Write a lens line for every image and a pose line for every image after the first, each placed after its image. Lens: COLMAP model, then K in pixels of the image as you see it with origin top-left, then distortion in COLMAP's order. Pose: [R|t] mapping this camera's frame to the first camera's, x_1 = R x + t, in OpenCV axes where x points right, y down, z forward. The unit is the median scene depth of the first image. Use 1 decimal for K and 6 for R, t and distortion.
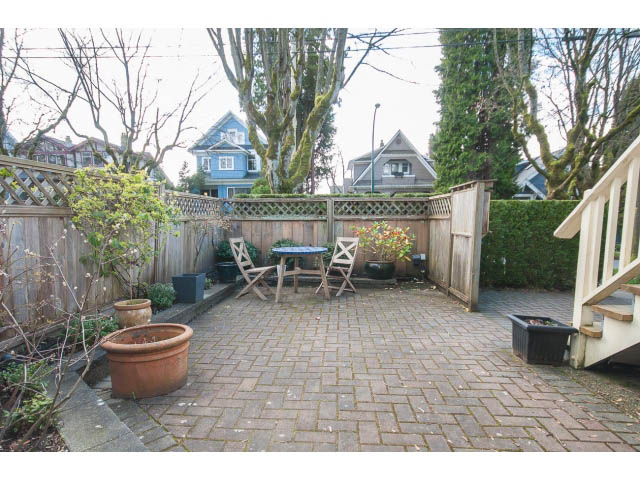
lens RADIAL K [[282.9, 0, 323.1], [0, 282.9, 243.9], [0, 0, 1]] dist [0.011660, -0.012862]
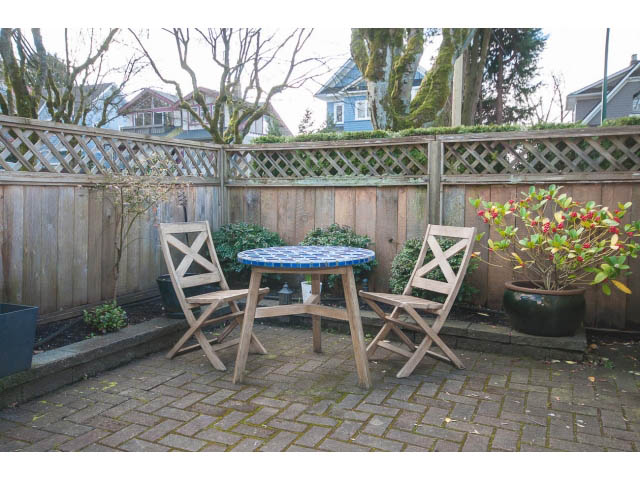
lens RADIAL K [[487.6, 0, 320.0], [0, 487.6, 240.0], [0, 0, 1]] dist [0.012223, 0.007585]
pose [[0.949918, 0.030256, -0.311030, 0.096537], [-0.025572, 0.999490, 0.019129, -0.009056], [0.311450, -0.010218, 0.950207, 0.213591]]
